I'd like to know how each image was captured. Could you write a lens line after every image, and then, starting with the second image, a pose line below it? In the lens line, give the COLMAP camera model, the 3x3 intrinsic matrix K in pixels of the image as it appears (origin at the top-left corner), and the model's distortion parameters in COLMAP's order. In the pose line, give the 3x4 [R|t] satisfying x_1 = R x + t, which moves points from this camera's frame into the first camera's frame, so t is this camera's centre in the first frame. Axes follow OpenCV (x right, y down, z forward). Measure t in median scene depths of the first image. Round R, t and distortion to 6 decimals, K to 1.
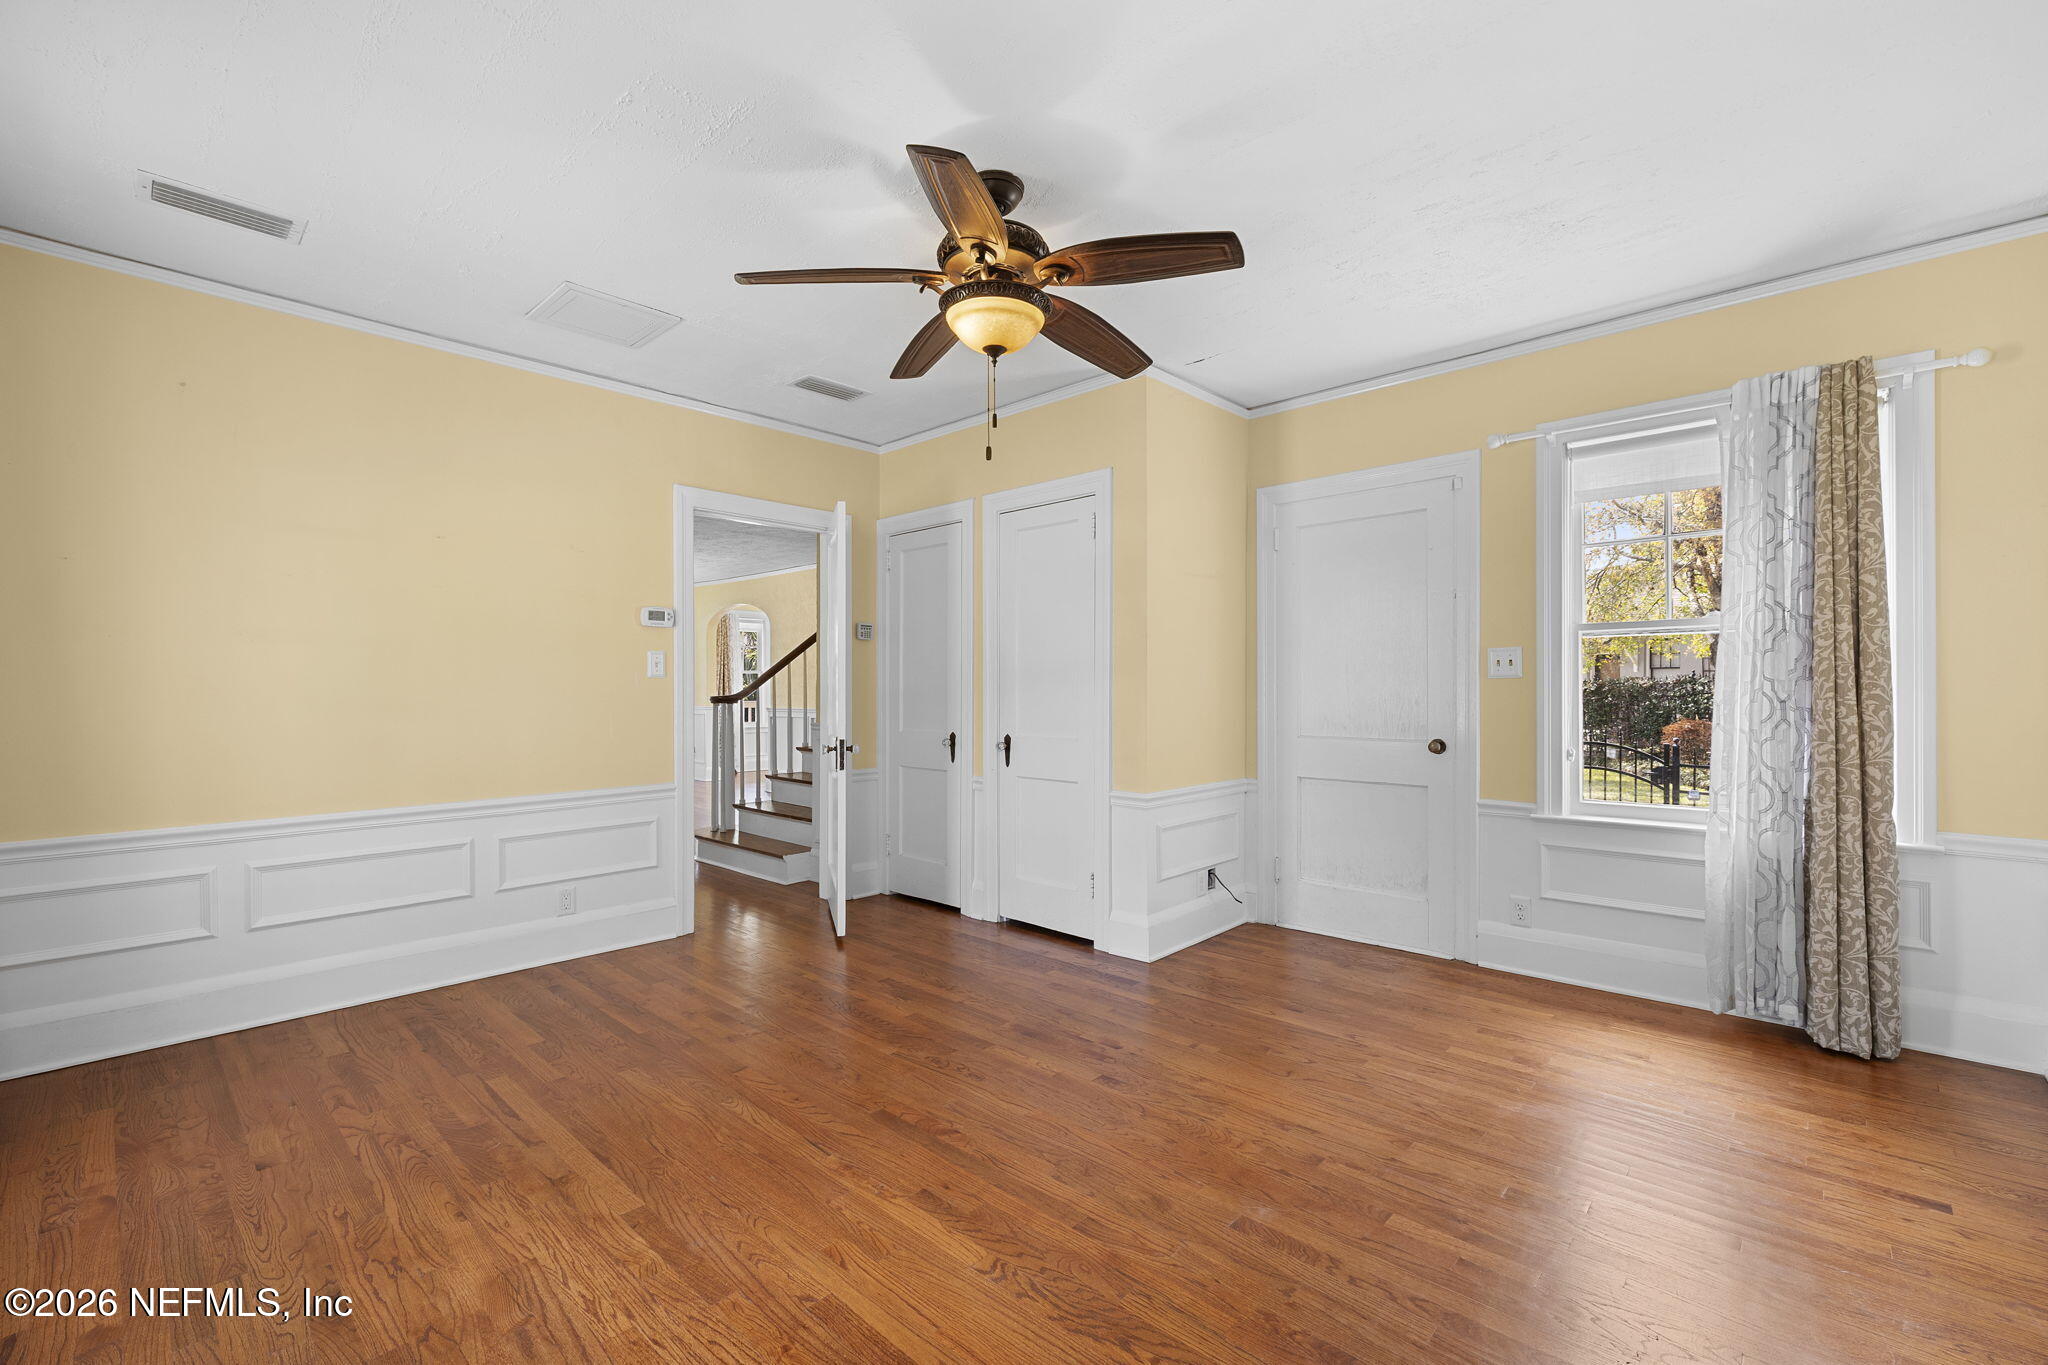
lens RADIAL K [[855.6, 0, 1030.7], [0, 855.6, 676.3], [0, 0, 1]] dist [-0.000272, -0.000173]
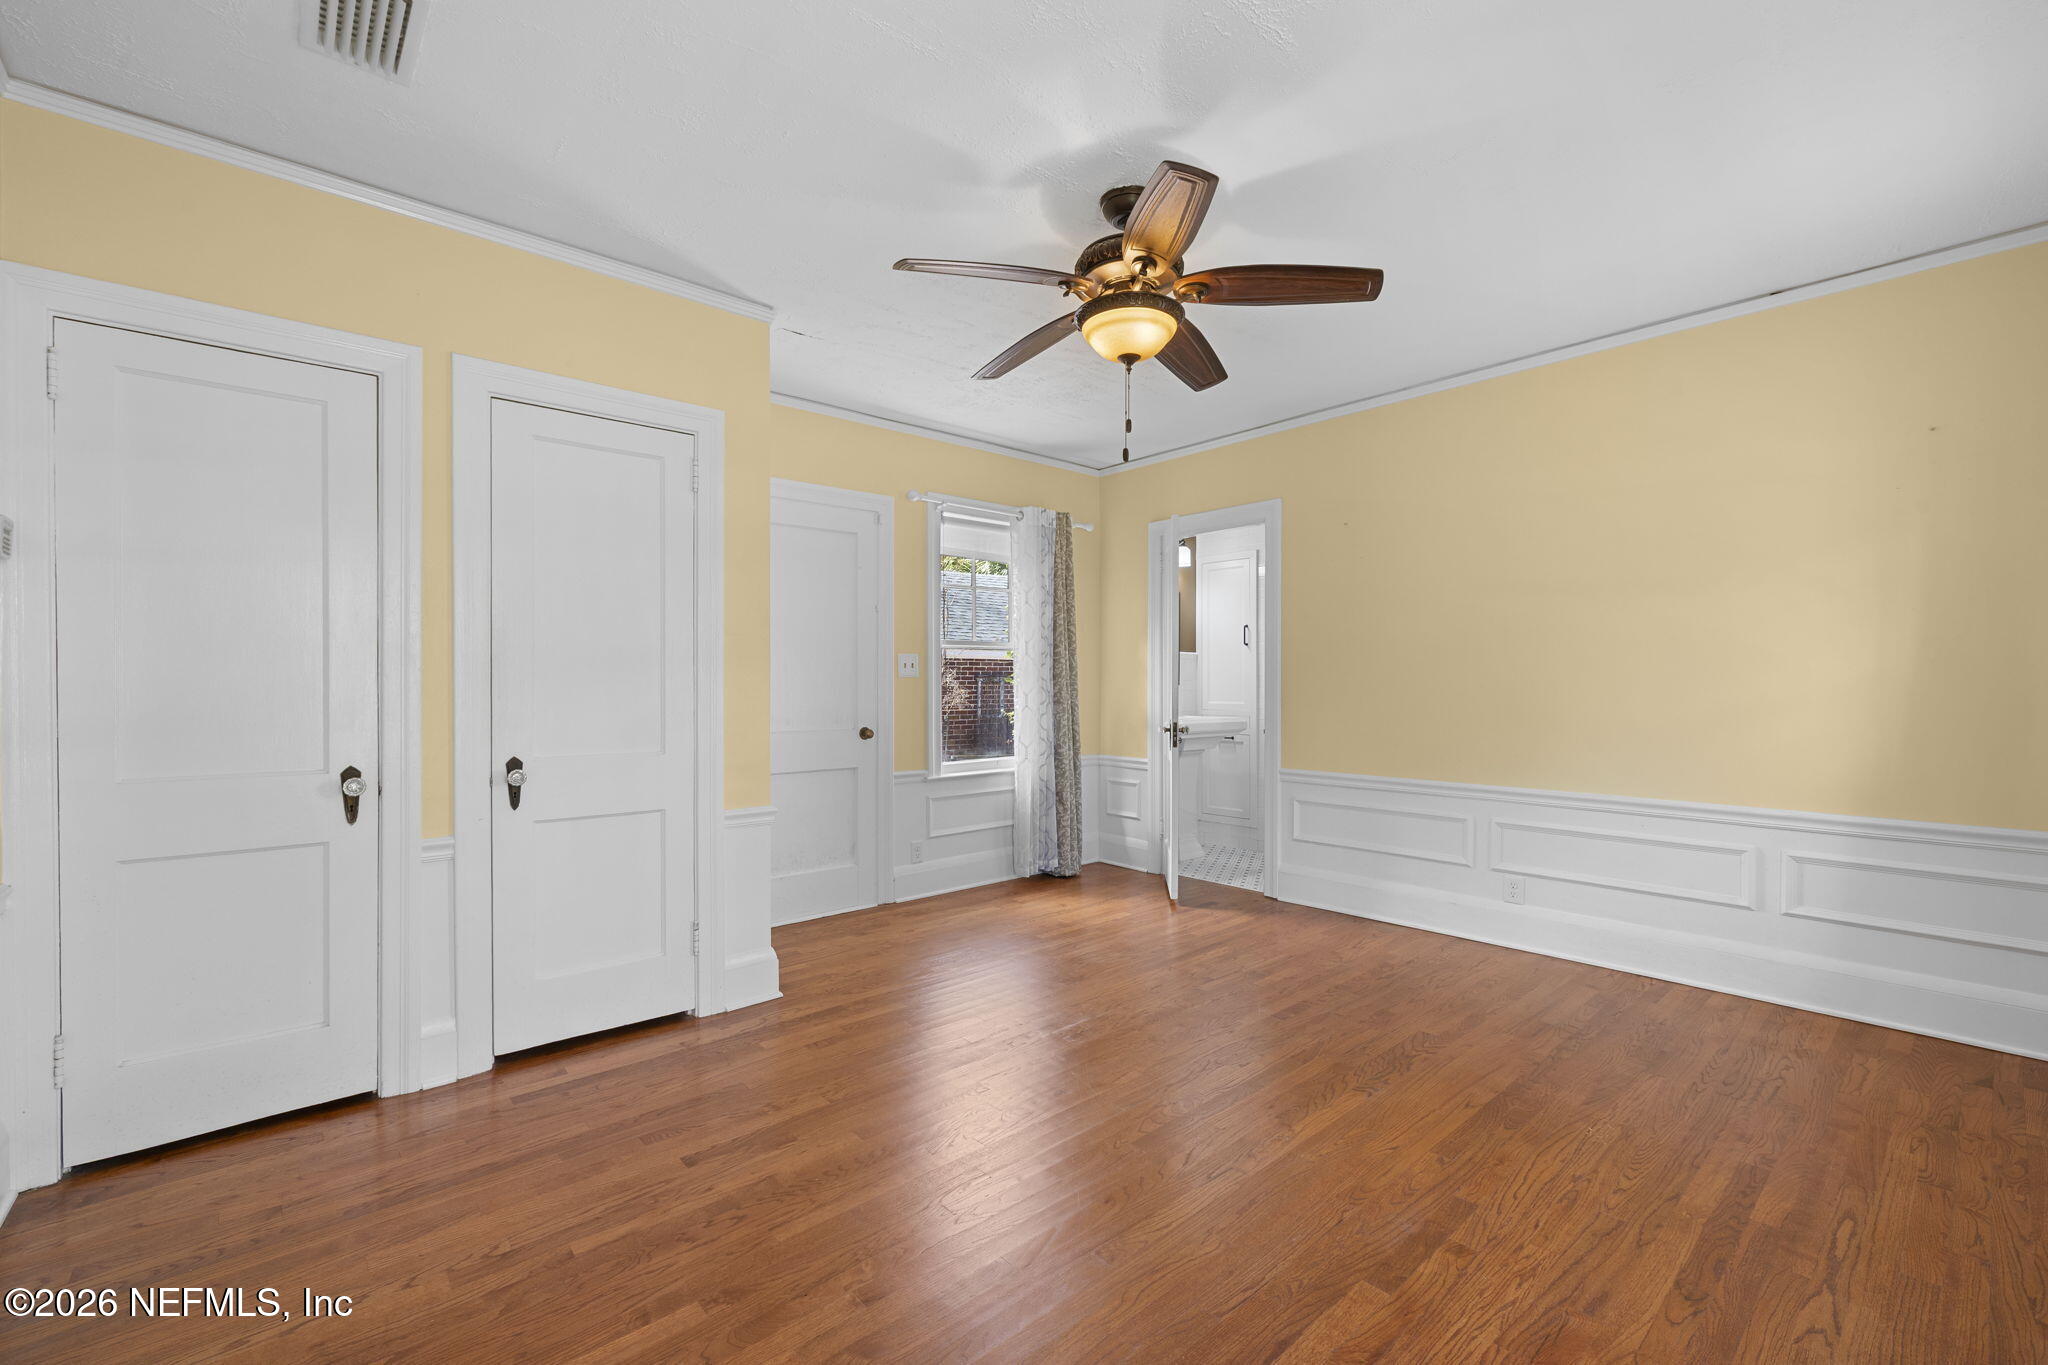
lens RADIAL K [[855.6, 0, 1030.7], [0, 855.6, 676.3], [0, 0, 1]] dist [-0.000272, -0.000173]
pose [[0.105536, 0.012453, 0.994338, -0.789784], [-0.013292, 0.999850, -0.011111, 0.013979], [-0.994327, -0.012044, 0.105686, 0.730650]]
